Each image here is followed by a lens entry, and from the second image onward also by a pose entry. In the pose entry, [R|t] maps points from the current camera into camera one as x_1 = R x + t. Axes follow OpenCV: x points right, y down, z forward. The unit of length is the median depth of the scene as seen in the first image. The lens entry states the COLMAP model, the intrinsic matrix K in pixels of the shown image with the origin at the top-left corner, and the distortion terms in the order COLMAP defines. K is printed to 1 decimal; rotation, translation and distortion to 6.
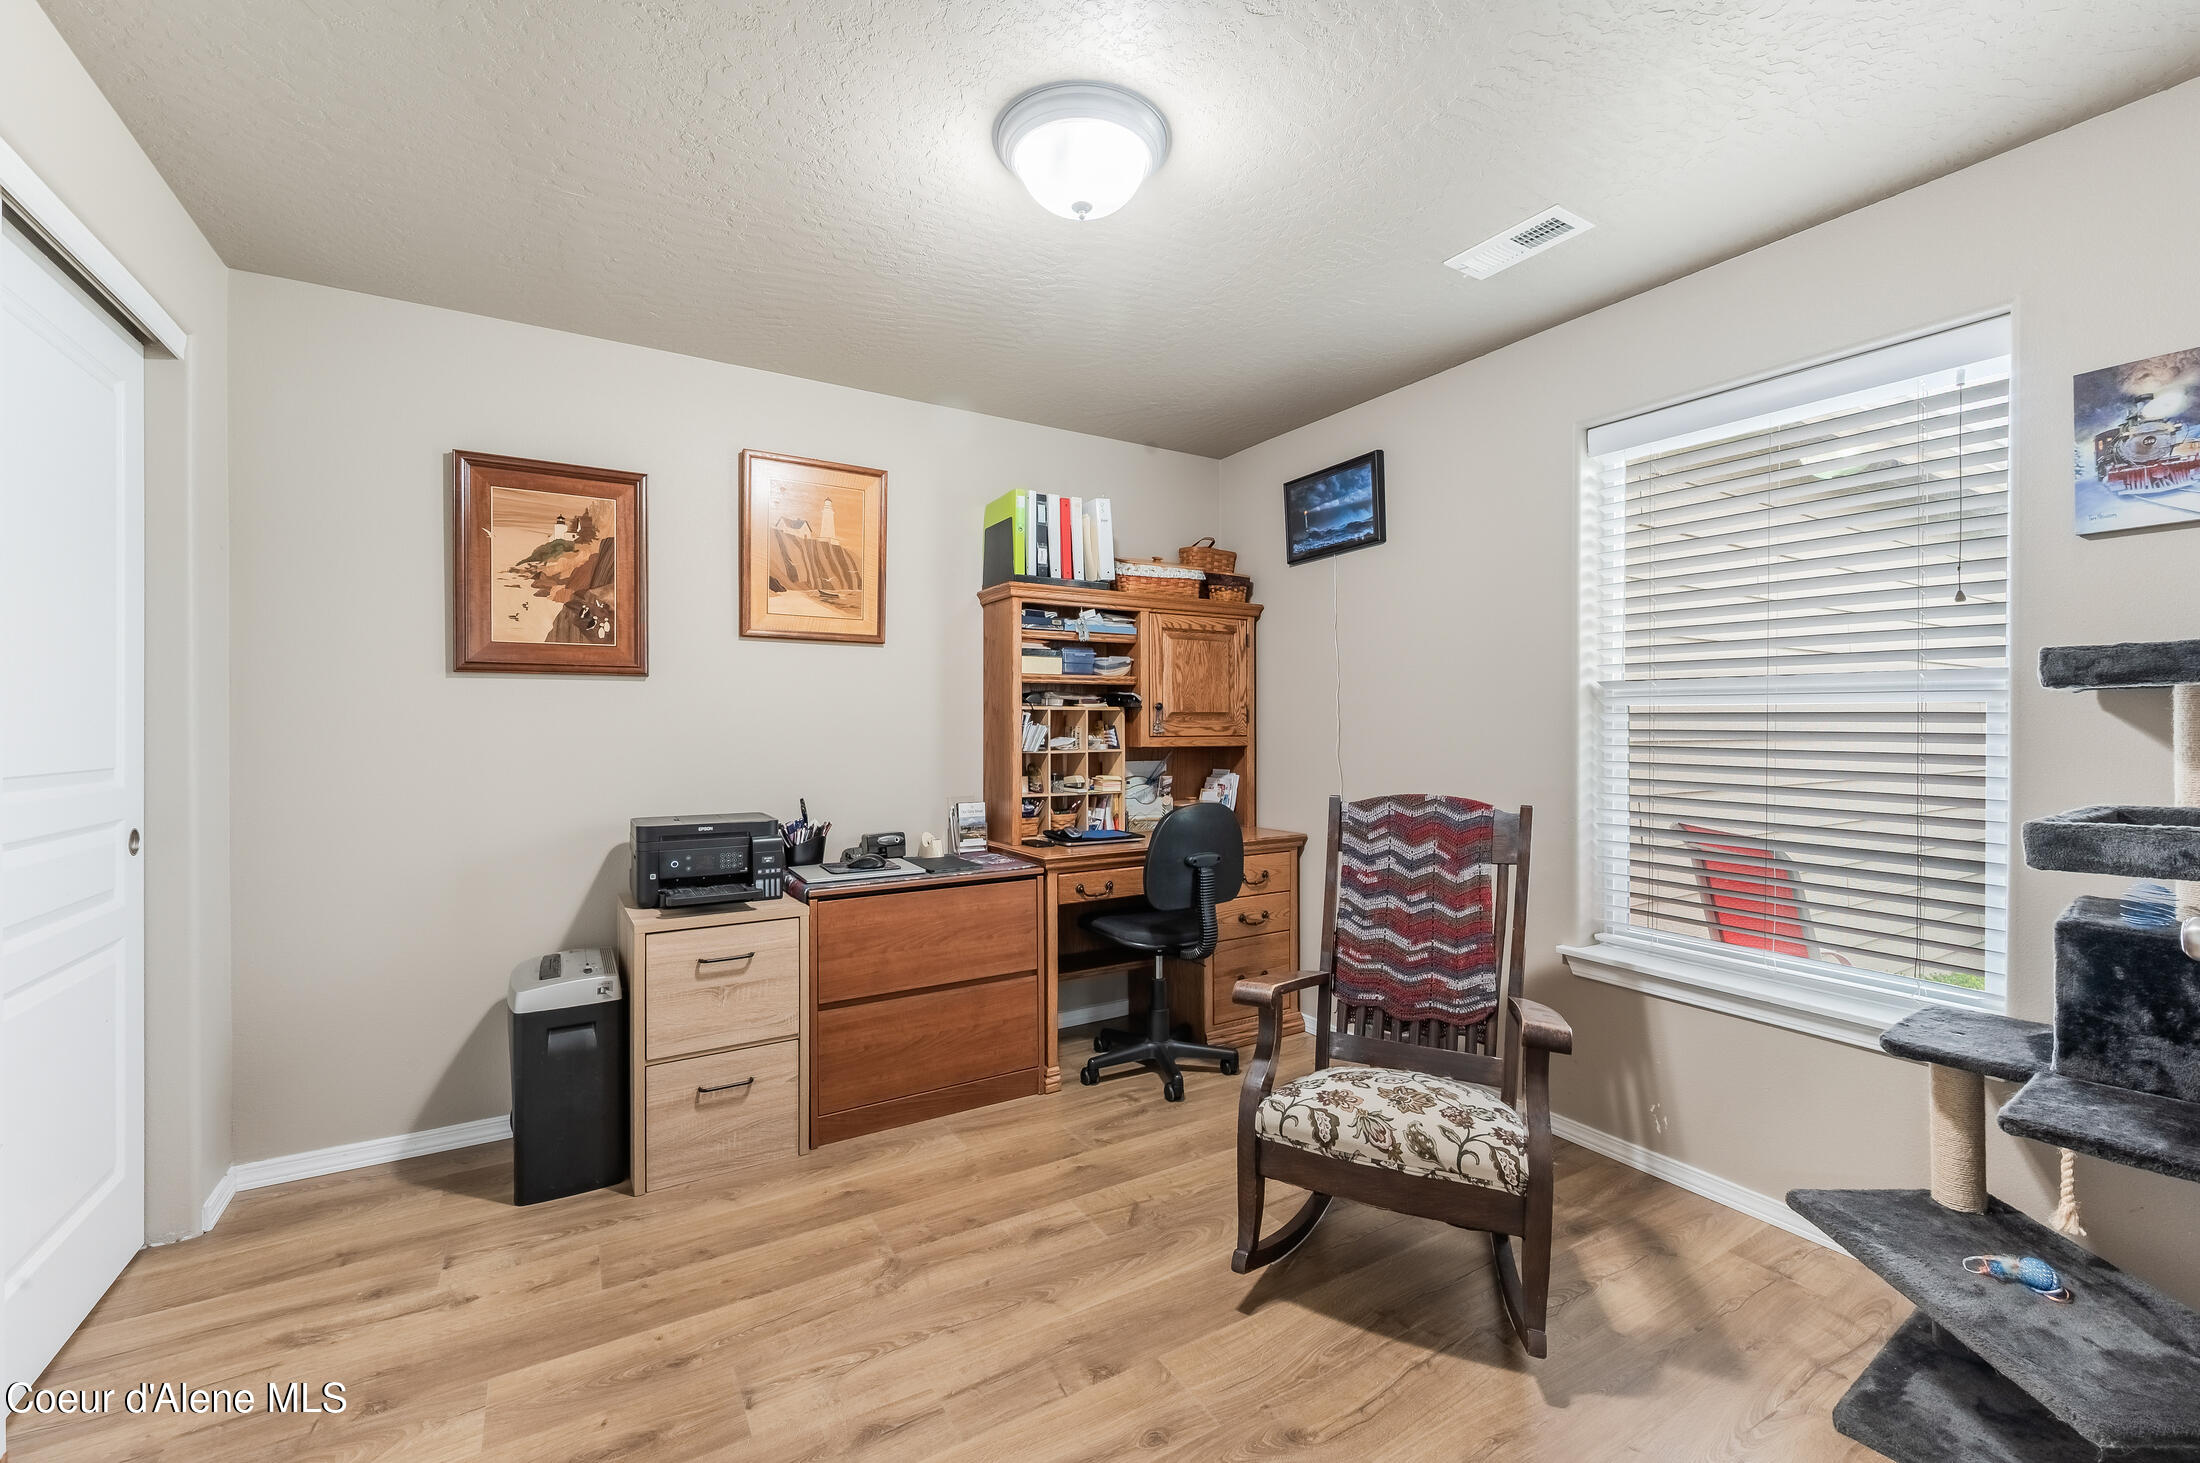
lens RADIAL K [[915.2, 0, 1094.7], [0, 915.2, 728.9], [0, 0, 1]] dist [-0.003229, -0.000041]
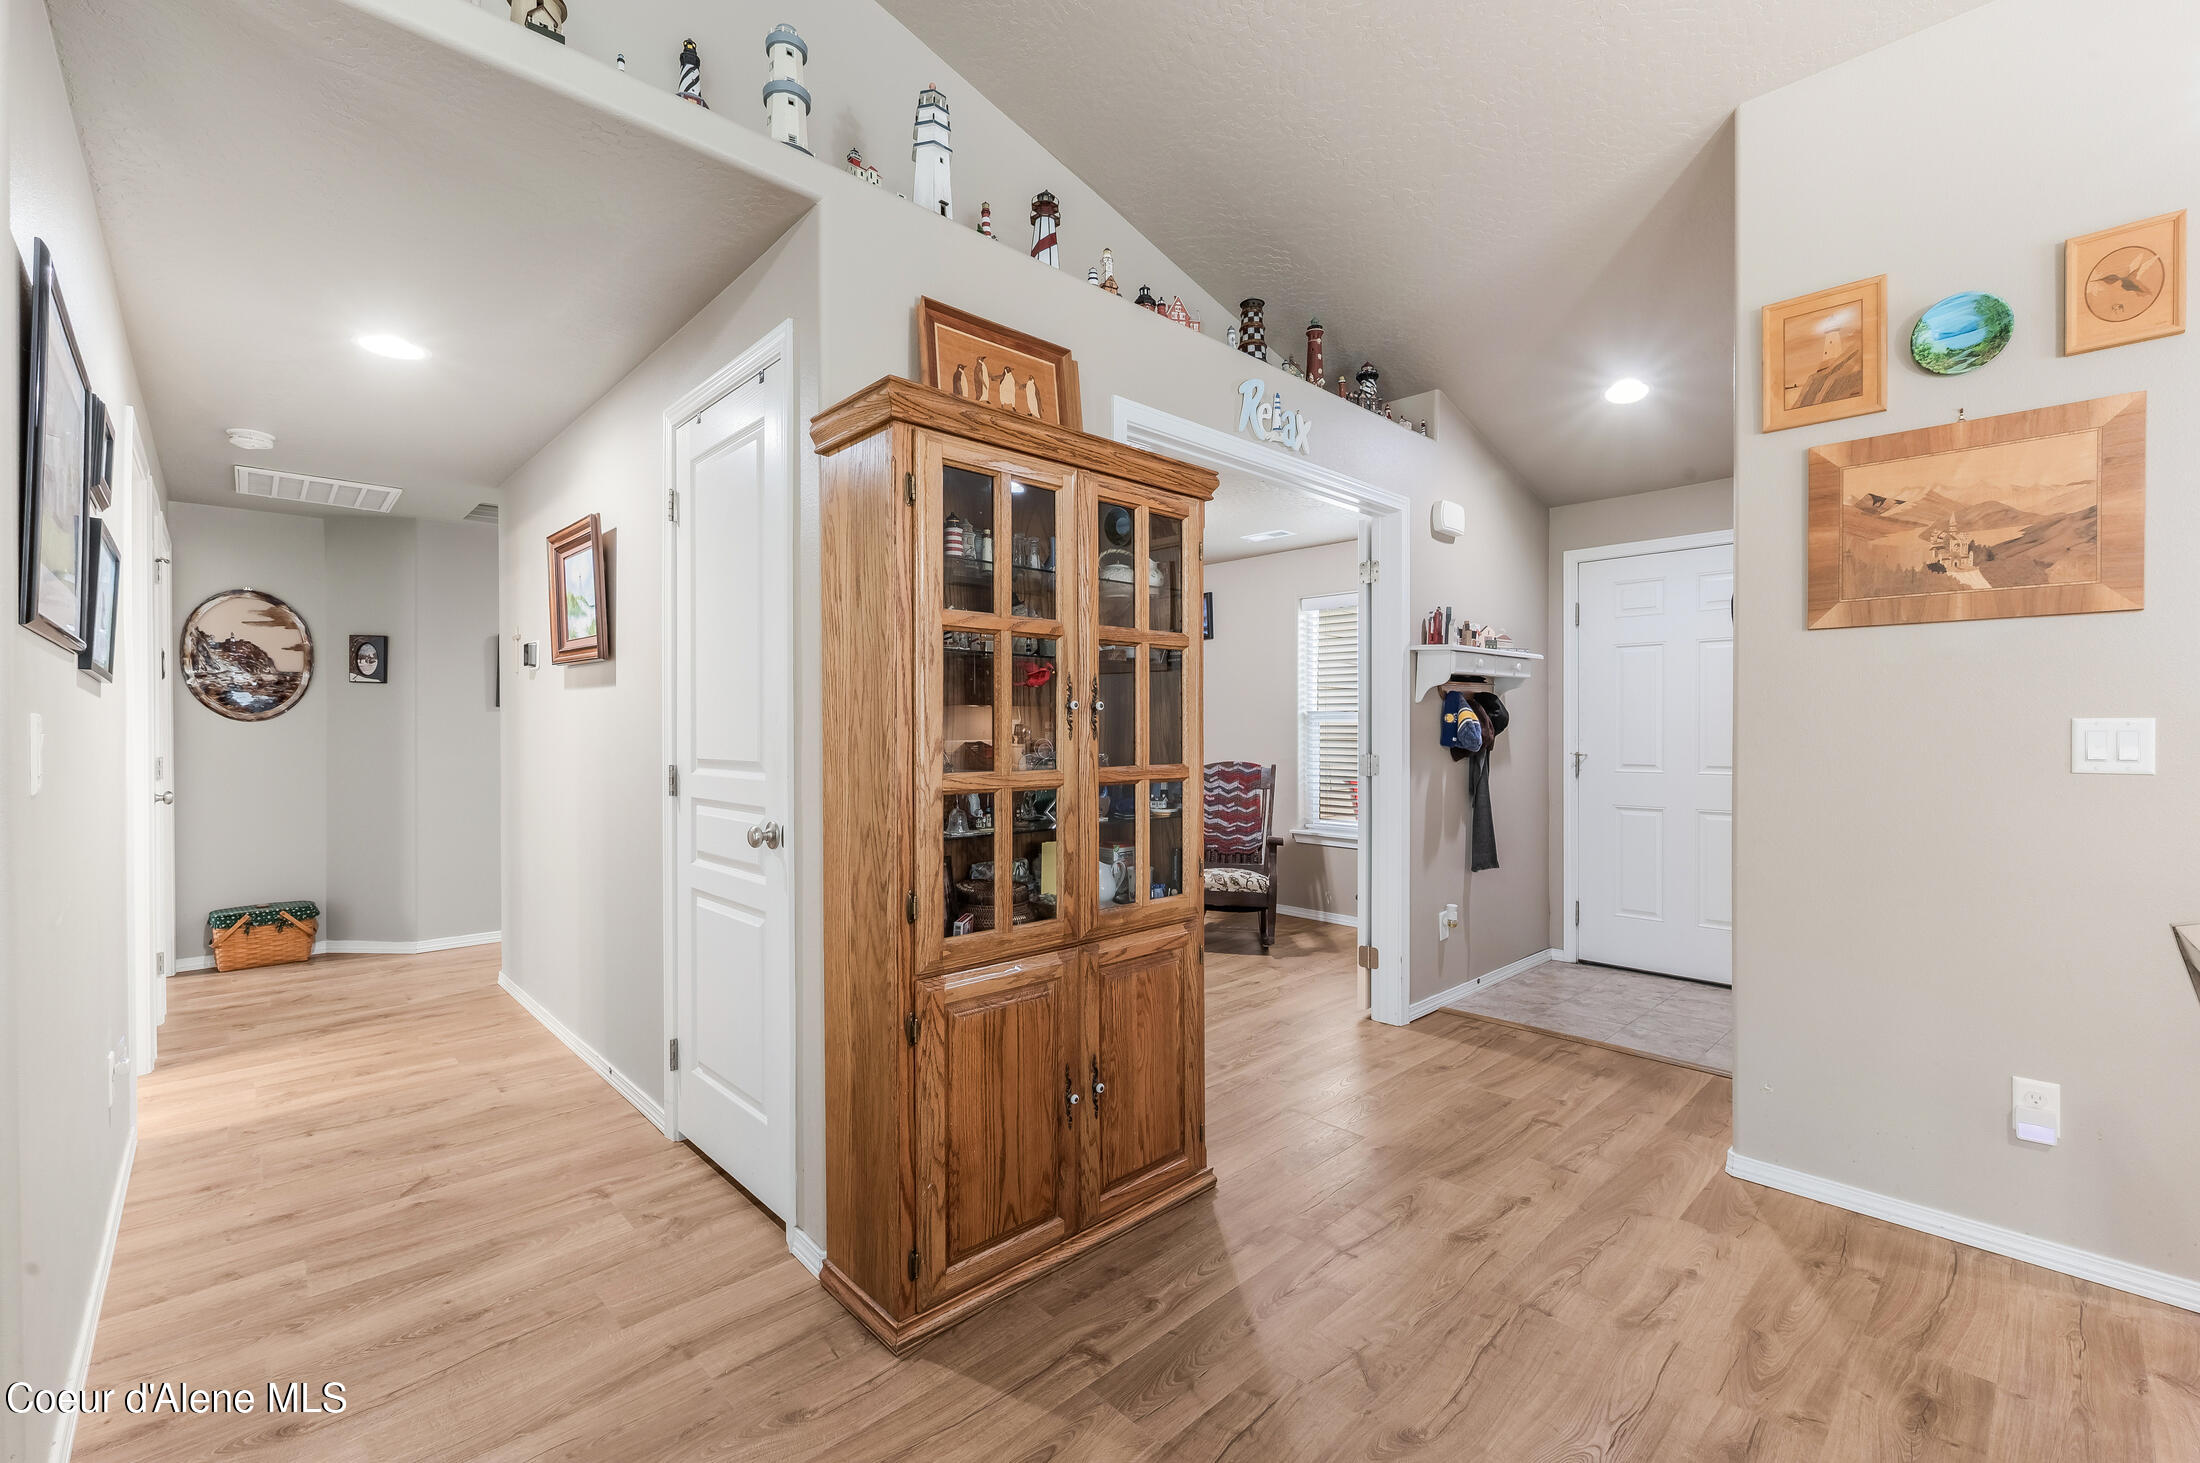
lens RADIAL K [[915.2, 0, 1104.1], [0, 915.2, 737.6], [0, 0, 1]] dist [-0.003229, -0.000041]
pose [[0.976869, -0.007276, 0.213716, -0.463062], [0.005505, 0.999945, 0.008880, -0.011069], [-0.213769, -0.007499, 0.976855, -1.216210]]
